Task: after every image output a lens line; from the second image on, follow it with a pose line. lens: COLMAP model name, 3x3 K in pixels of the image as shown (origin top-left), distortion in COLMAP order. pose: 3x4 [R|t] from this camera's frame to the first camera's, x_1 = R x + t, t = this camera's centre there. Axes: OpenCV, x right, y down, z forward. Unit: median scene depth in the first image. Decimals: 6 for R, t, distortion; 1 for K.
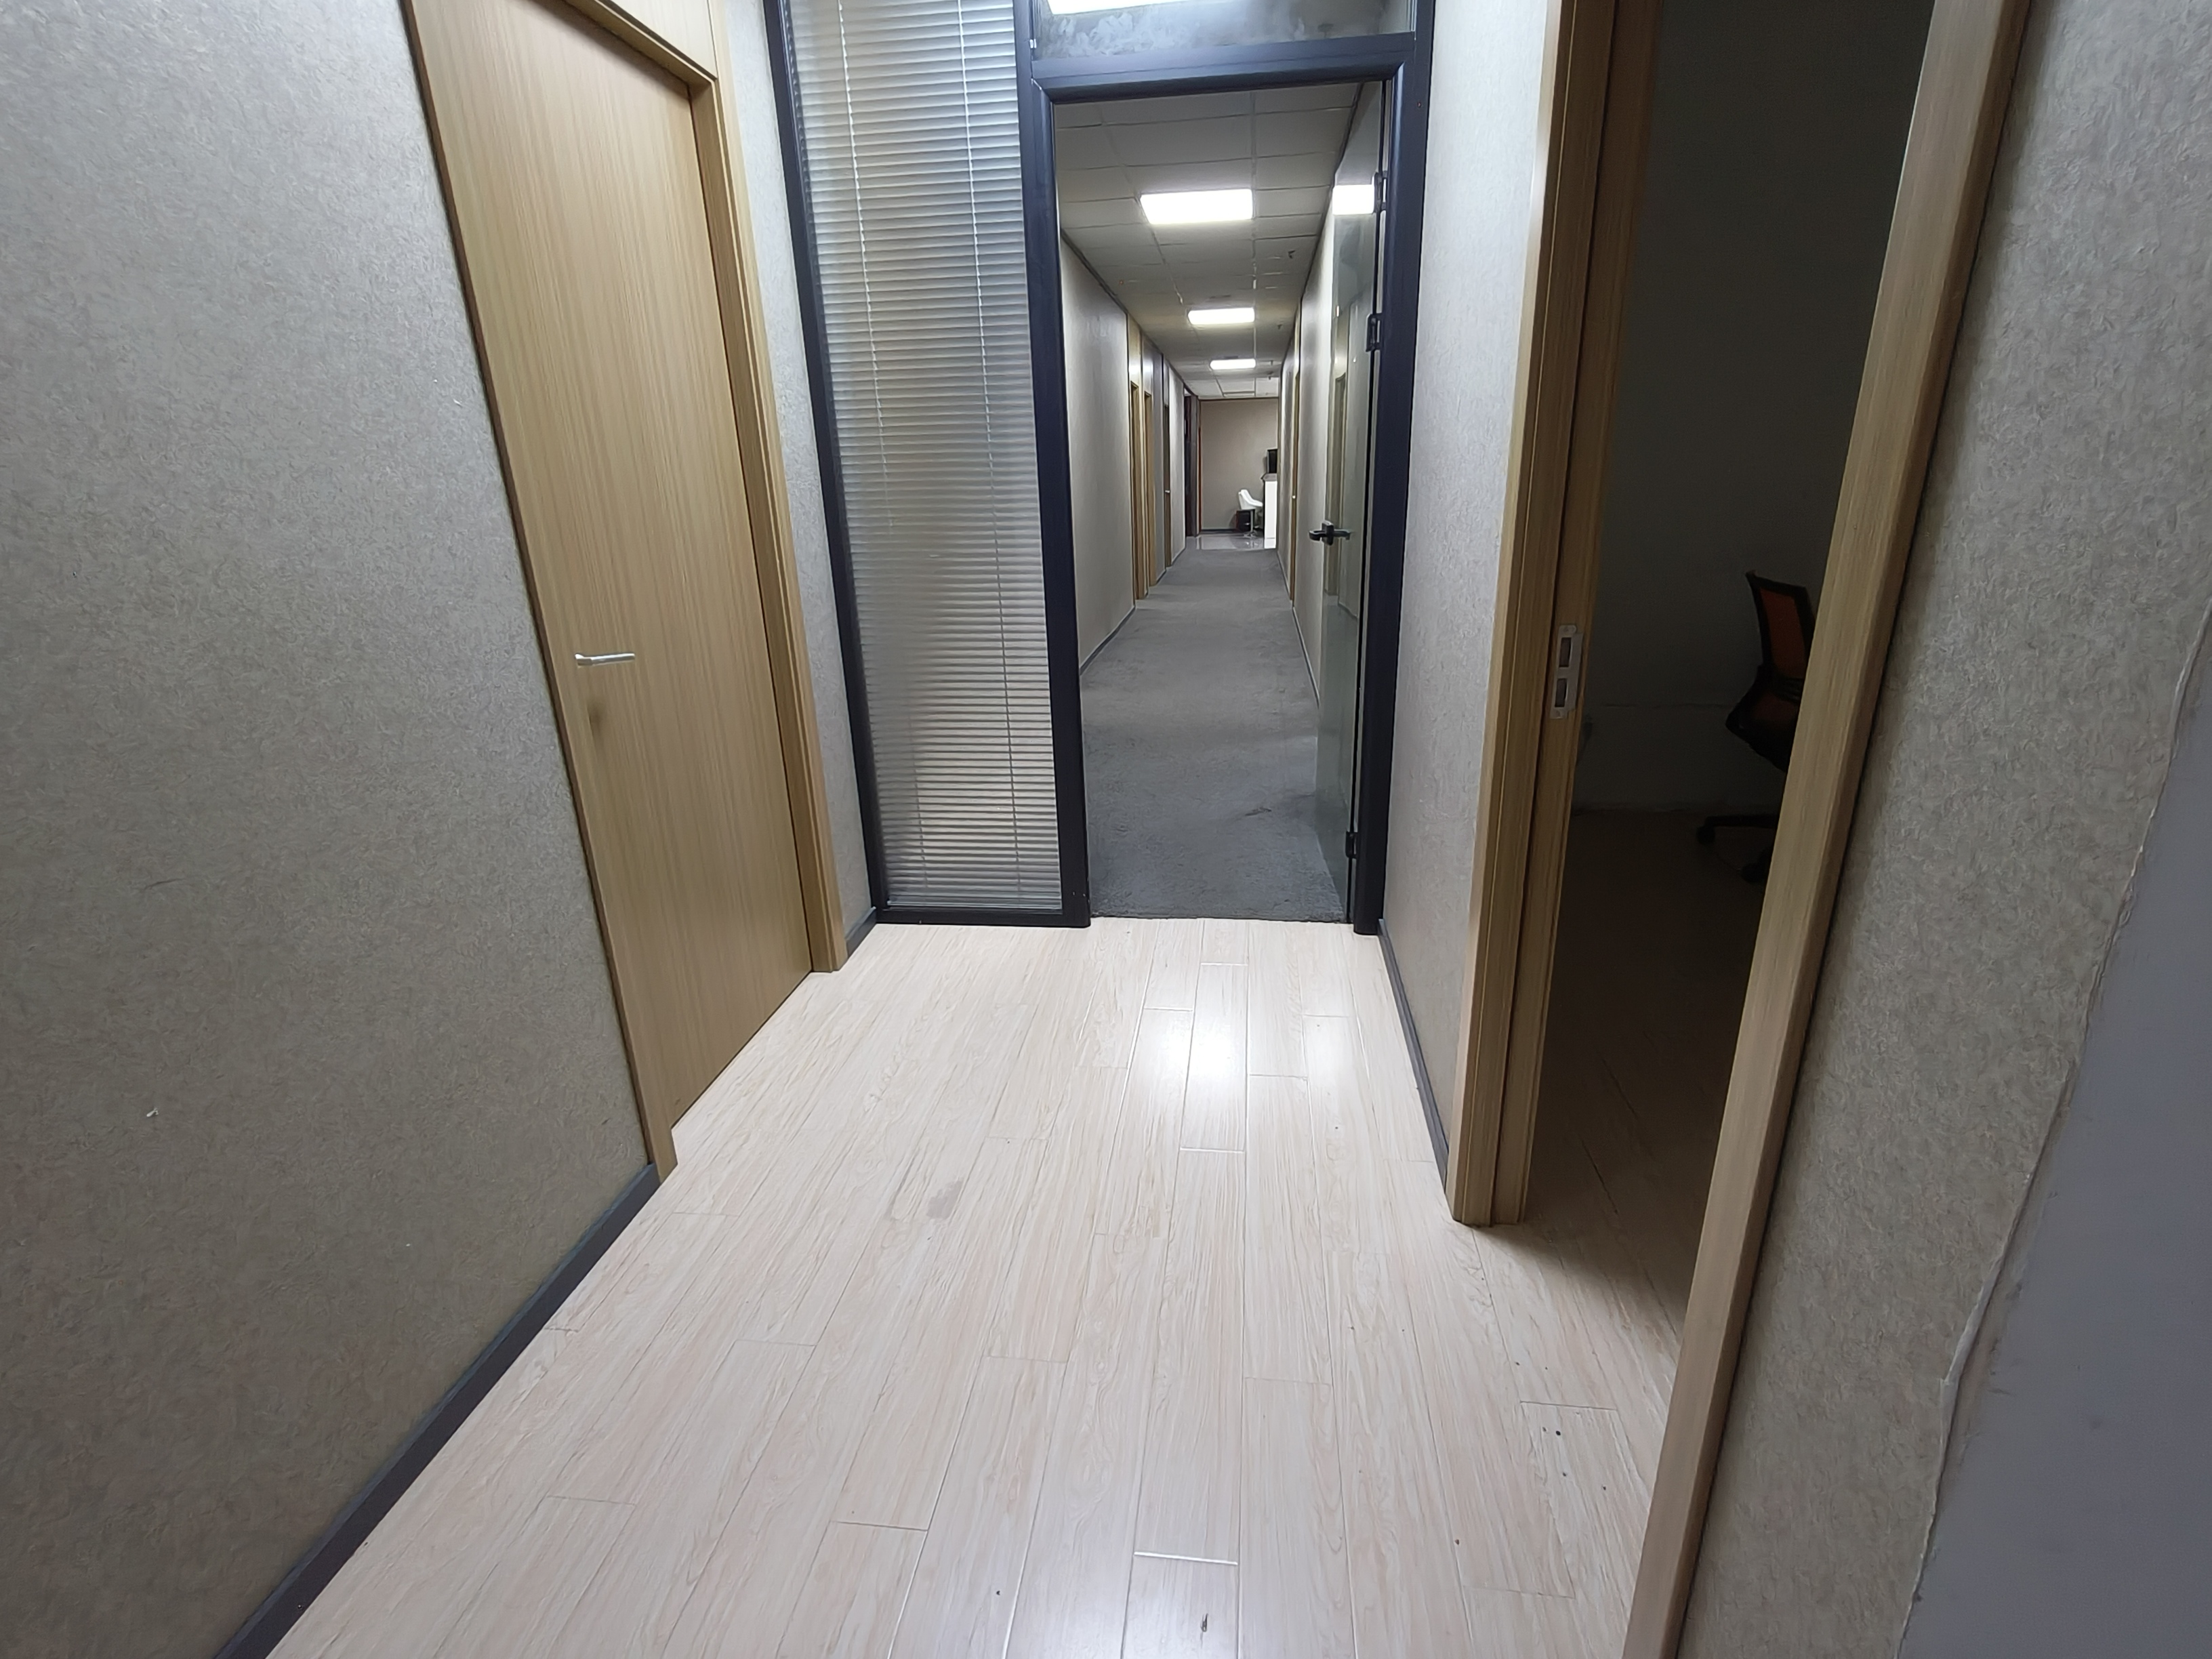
lens RADIAL K [[1036.5, 0, 1114.8], [0, 1036.5, 821.5], [0, 0, 1]] dist [0.012288, -0.000826]
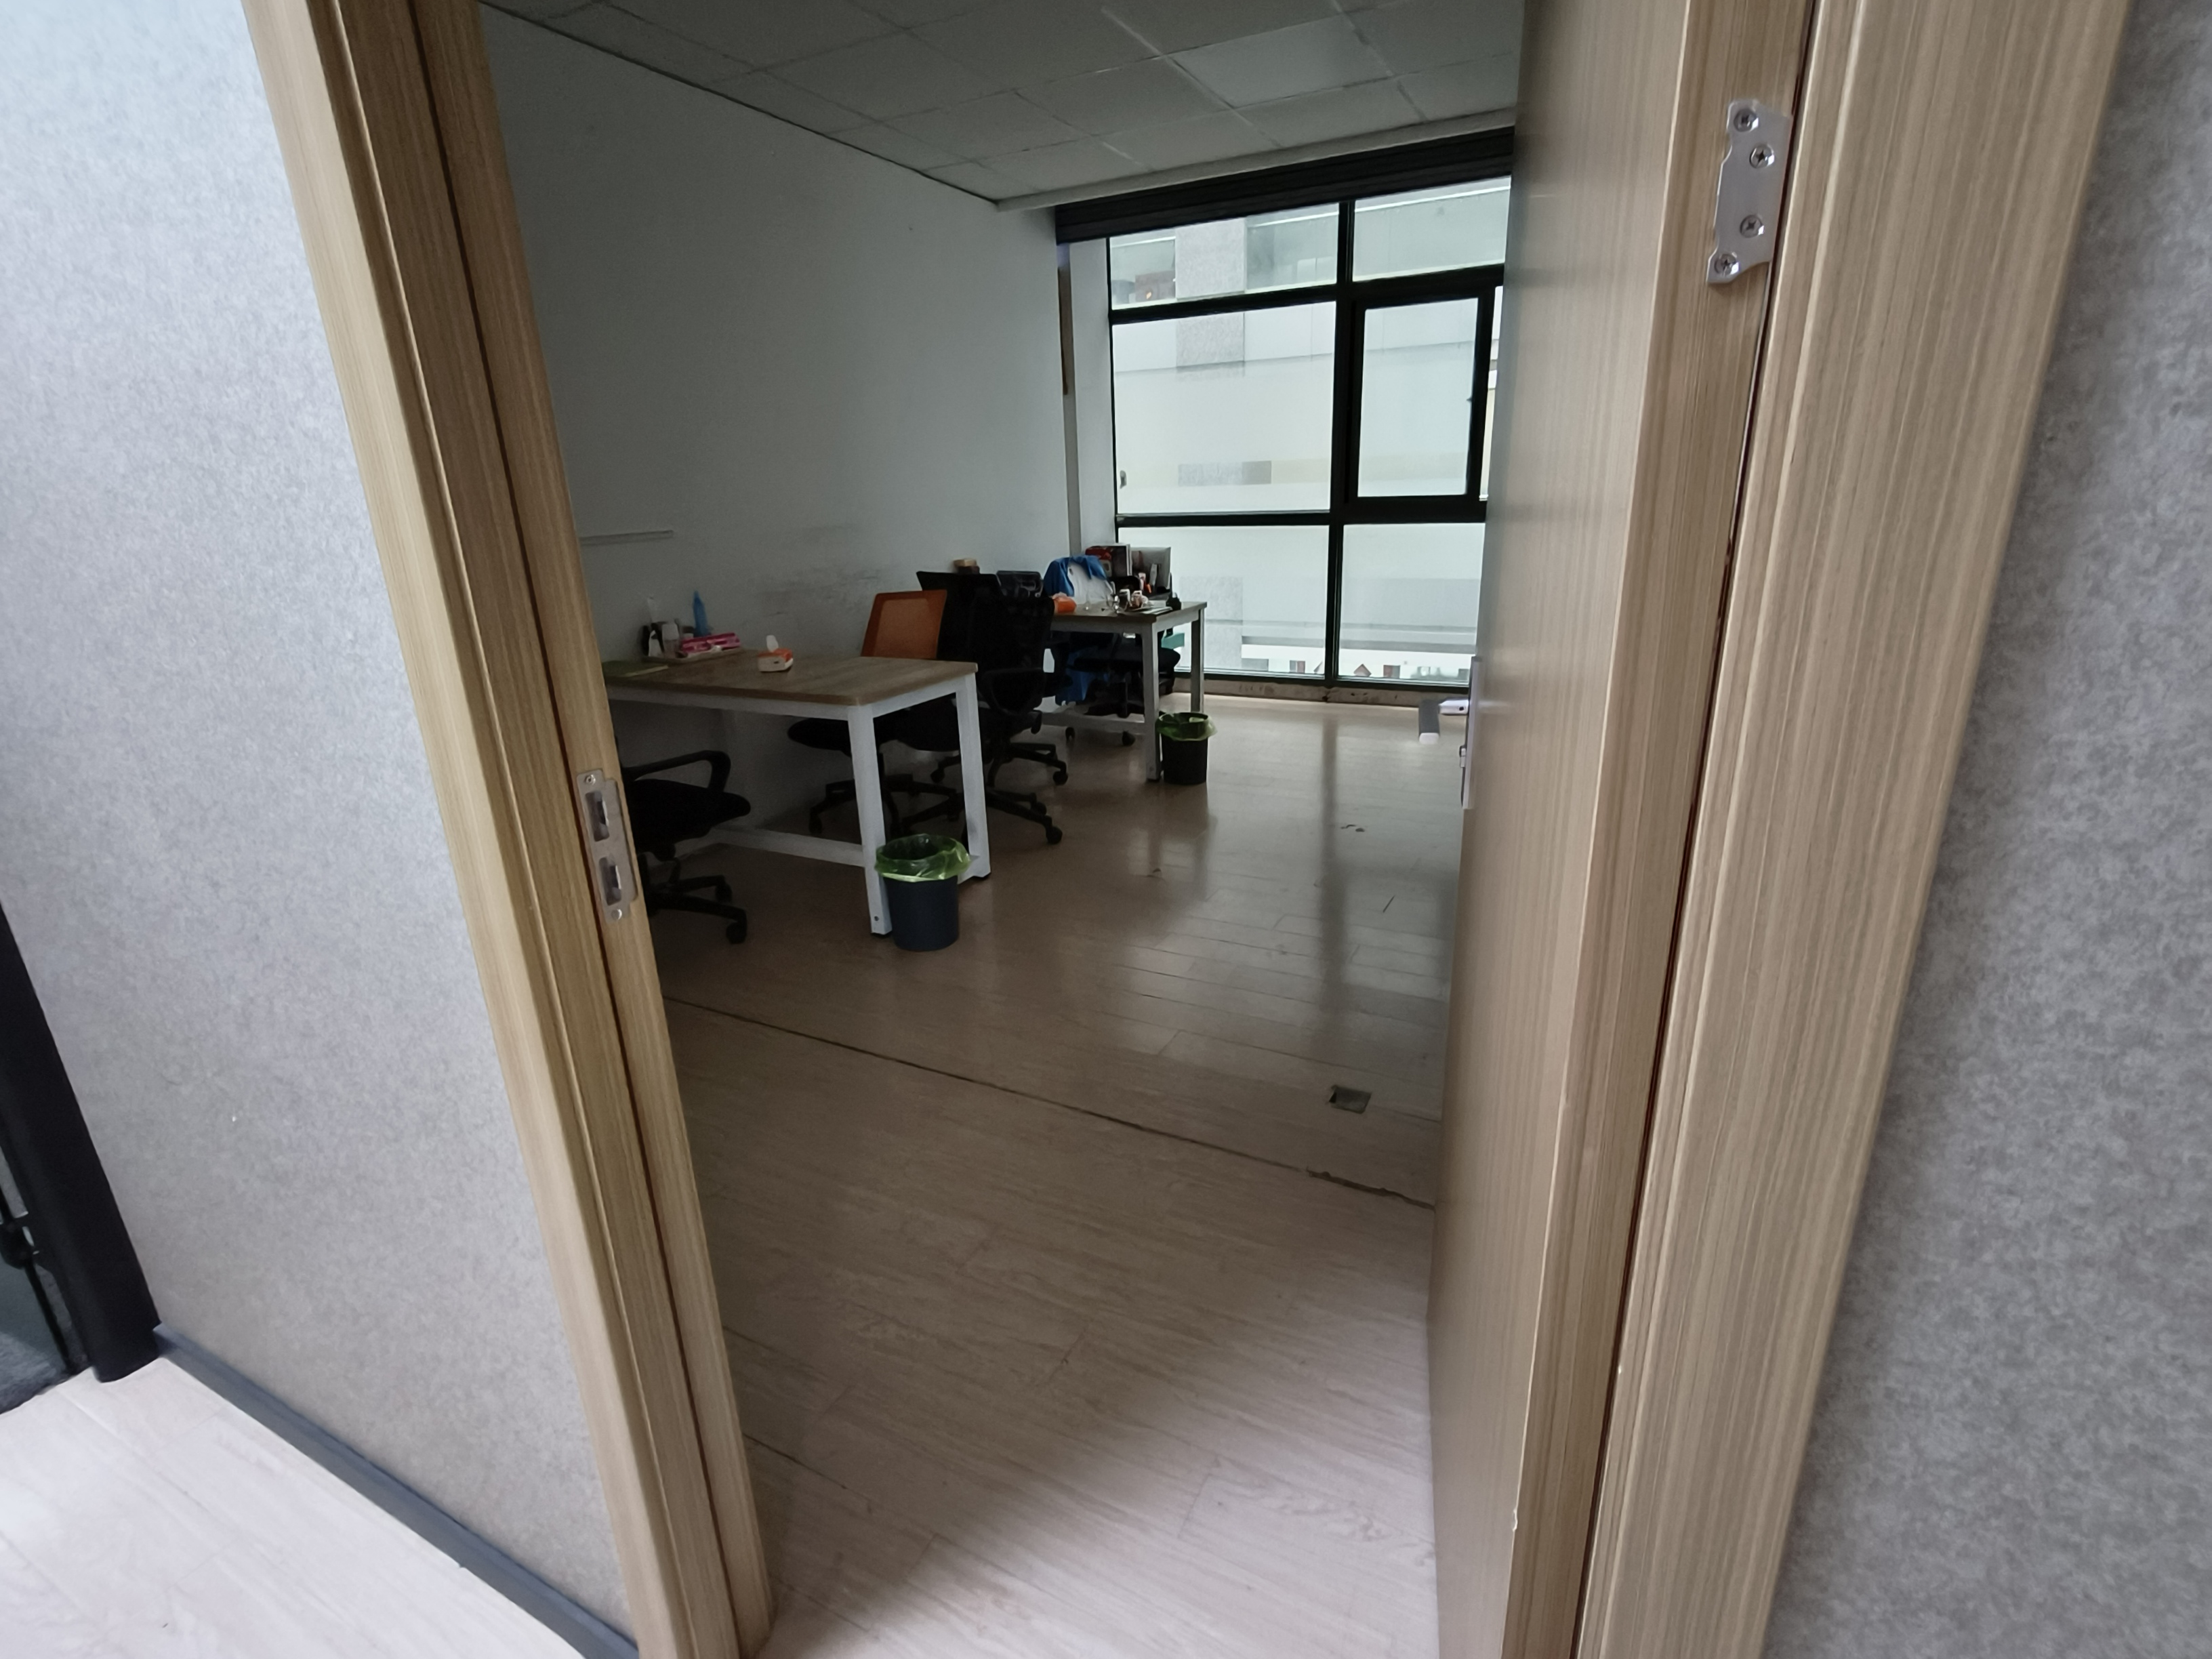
lens RADIAL K [[1036.5, 0, 1114.8], [0, 1036.5, 821.5], [0, 0, 1]] dist [0.012288, -0.000826]
pose [[0.340114, -0.272949, 0.899901, 0.002068], [0.319191, 0.933646, 0.162548, -0.406297], [-0.884556, 0.231955, 0.404669, 1.254066]]
